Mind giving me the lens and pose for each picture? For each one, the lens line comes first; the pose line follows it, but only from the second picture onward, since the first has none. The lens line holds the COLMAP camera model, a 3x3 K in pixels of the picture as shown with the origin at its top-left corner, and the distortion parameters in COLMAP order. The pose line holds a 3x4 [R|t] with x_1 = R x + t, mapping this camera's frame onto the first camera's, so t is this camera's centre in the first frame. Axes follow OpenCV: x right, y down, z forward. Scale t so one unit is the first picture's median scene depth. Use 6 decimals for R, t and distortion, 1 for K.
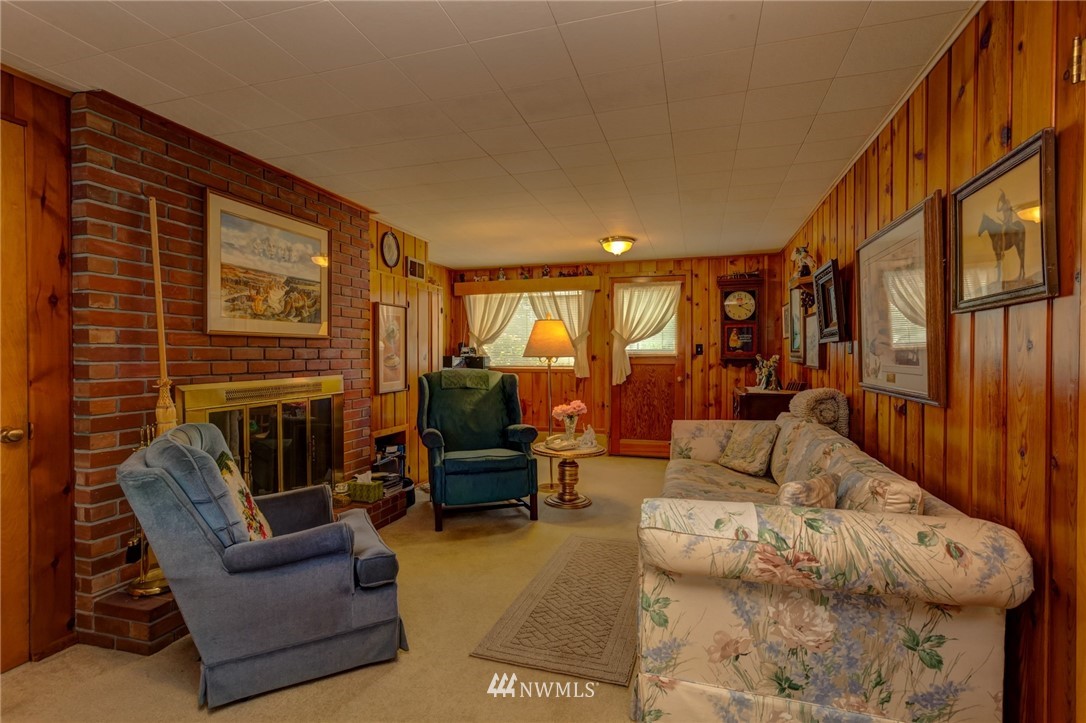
lens RADIAL K [[513.3, 0, 545.1], [0, 513.3, 360.7], [0, 0, 1]] dist [0.001468, 0.002094]
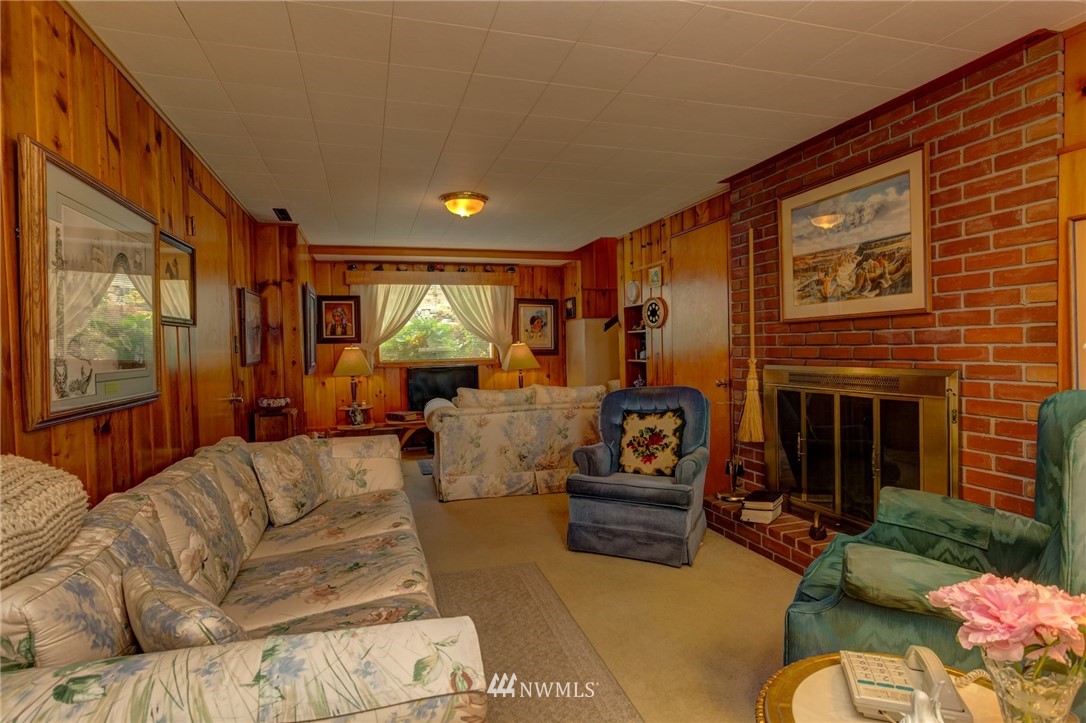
lens RADIAL K [[581.9, 0, 543.0], [0, 581.9, 359.7], [0, 0, 1]] dist [0.001741, 0.005494]
pose [[-0.828186, 0.030903, -0.559601, 0.468946], [0.014699, 0.999333, 0.033433, -0.017530], [0.560260, 0.019464, -0.828088, 1.558924]]
